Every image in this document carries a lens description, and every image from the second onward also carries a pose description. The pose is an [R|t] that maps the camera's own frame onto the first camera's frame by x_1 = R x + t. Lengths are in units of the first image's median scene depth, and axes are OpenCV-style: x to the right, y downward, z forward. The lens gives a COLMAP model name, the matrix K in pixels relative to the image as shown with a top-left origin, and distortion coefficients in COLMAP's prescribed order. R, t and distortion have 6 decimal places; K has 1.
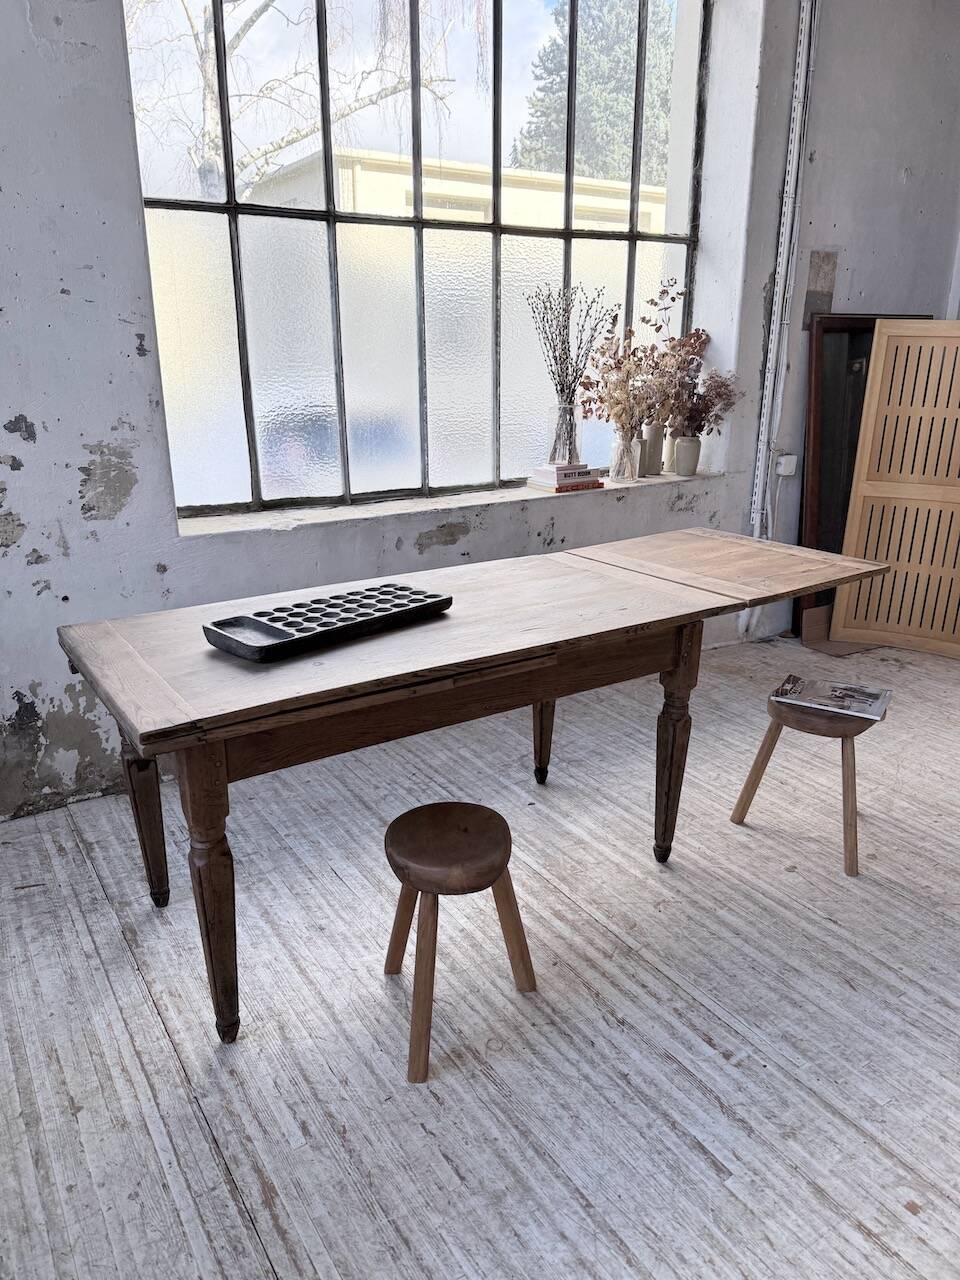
lens RADIAL K [[904.6, 0, 478.6], [0, 904.6, 649.4], [0, 0, 1]] dist [0.035495, -0.051051]
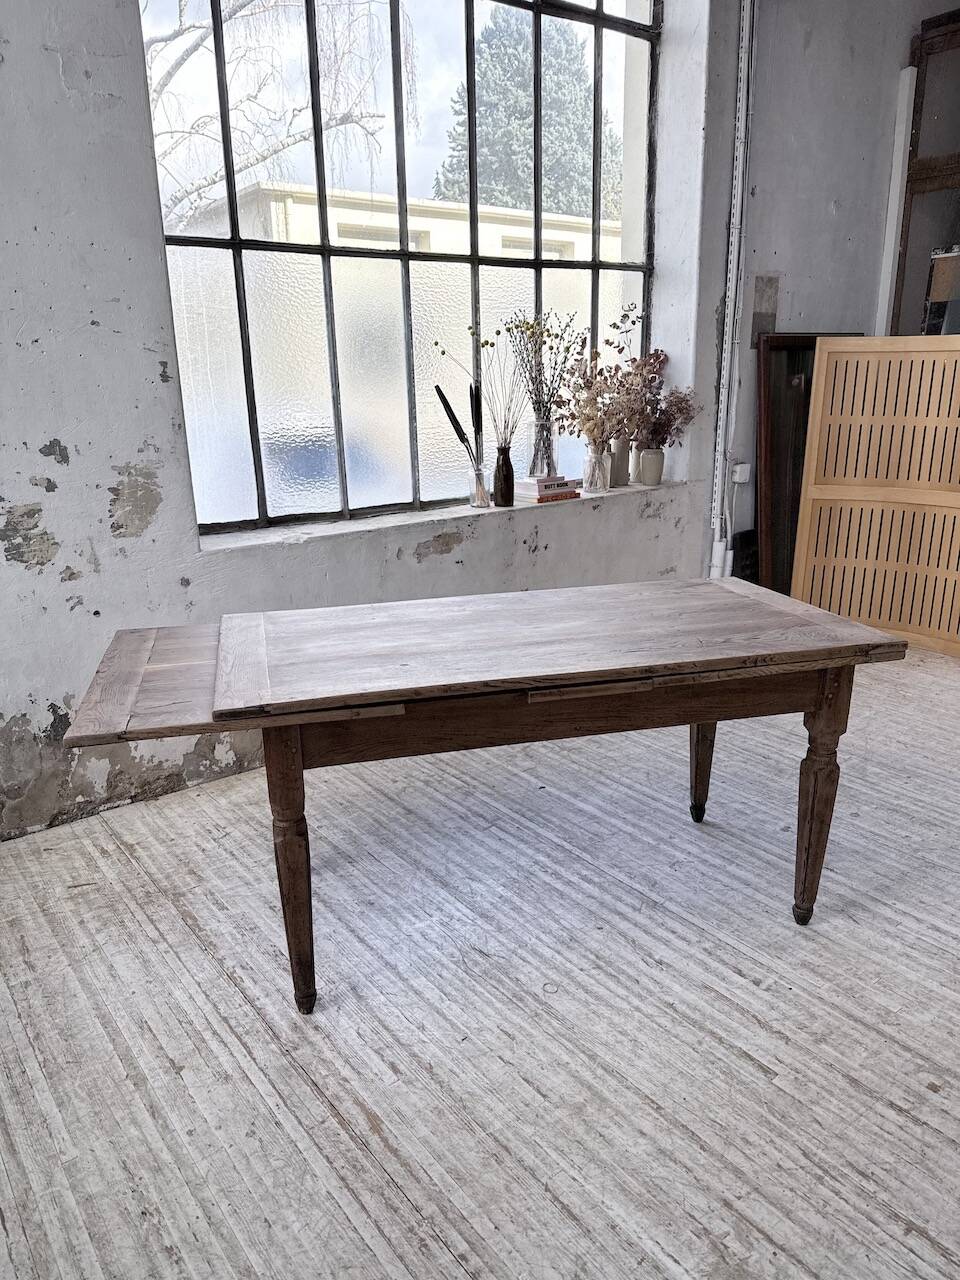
lens RADIAL K [[904.6, 0, 481.2], [0, 904.6, 649.7], [0, 0, 1]] dist [0.035495, -0.051051]
pose [[0.996428, -0.042868, 0.072756, -0.104732], [0.044835, 0.998666, -0.025611, 0.038498], [-0.071561, 0.028782, 0.997021, -0.088584]]
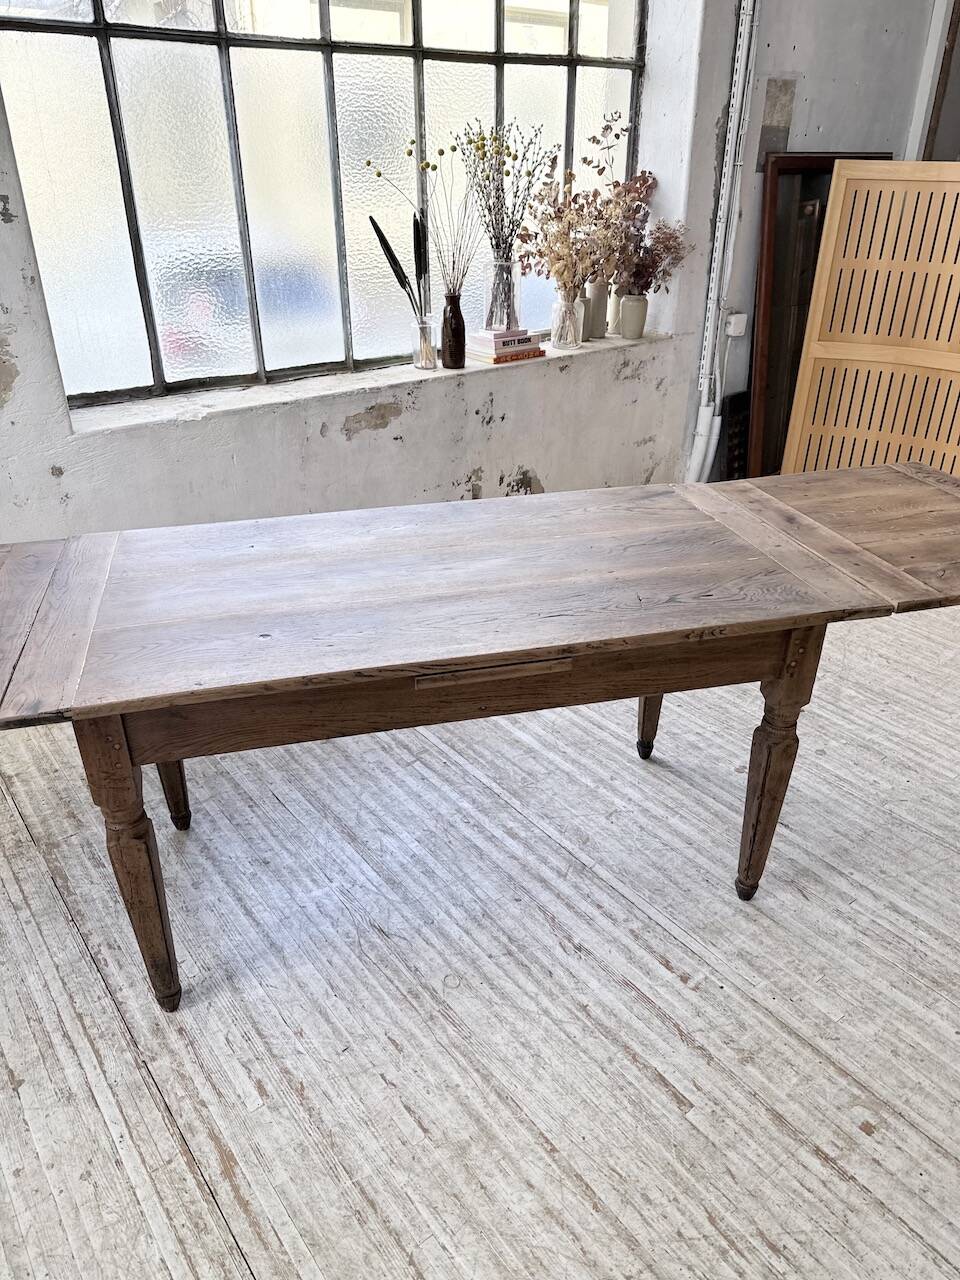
lens RADIAL K [[904.6, 0, 481.3], [0, 904.6, 648.6], [0, 0, 1]] dist [0.035495, -0.051051]
pose [[0.996800, -0.039231, 0.069652, -0.004002], [0.027185, 0.985725, 0.166152, -0.066417], [-0.075176, -0.163727, 0.983637, 0.073971]]
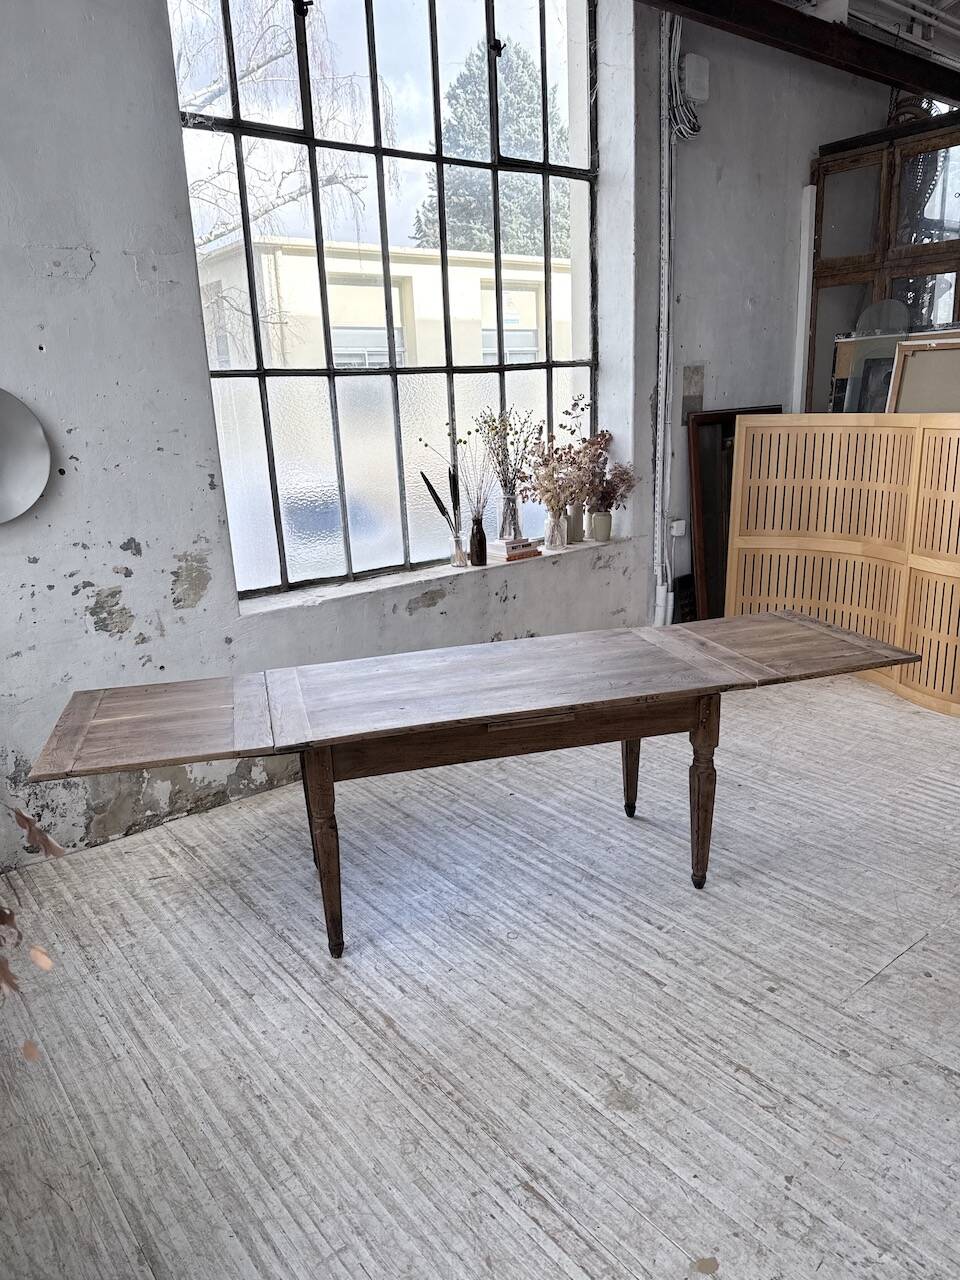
lens RADIAL K [[904.6, 0, 484.2], [0, 904.6, 639.8], [0, 0, 1]] dist [0.035495, -0.051051]
pose [[0.994081, -0.065478, 0.086692, -0.105671], [0.070287, 0.996084, -0.053632, 0.010725], [-0.082840, 0.059408, 0.994791, -0.451185]]
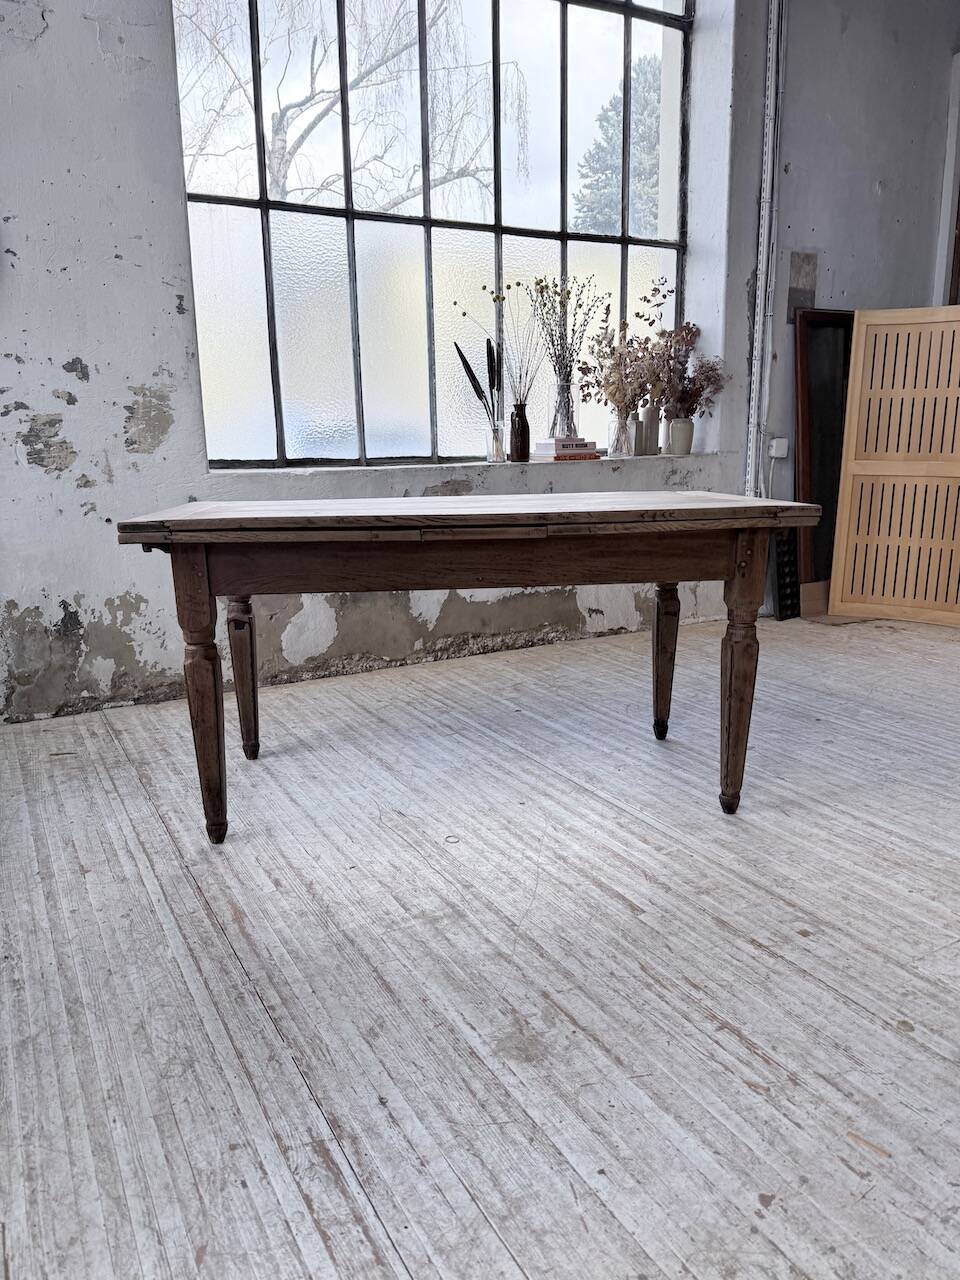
lens RADIAL K [[904.6, 0, 481.1], [0, 904.6, 639.4], [0, 0, 1]] dist [0.035495, -0.051051]
pose [[0.998114, -0.002887, -0.061323, 0.099533], [-0.003509, 0.994577, -0.103940, 0.245372], [0.061290, 0.103959, 0.992691, -0.111808]]
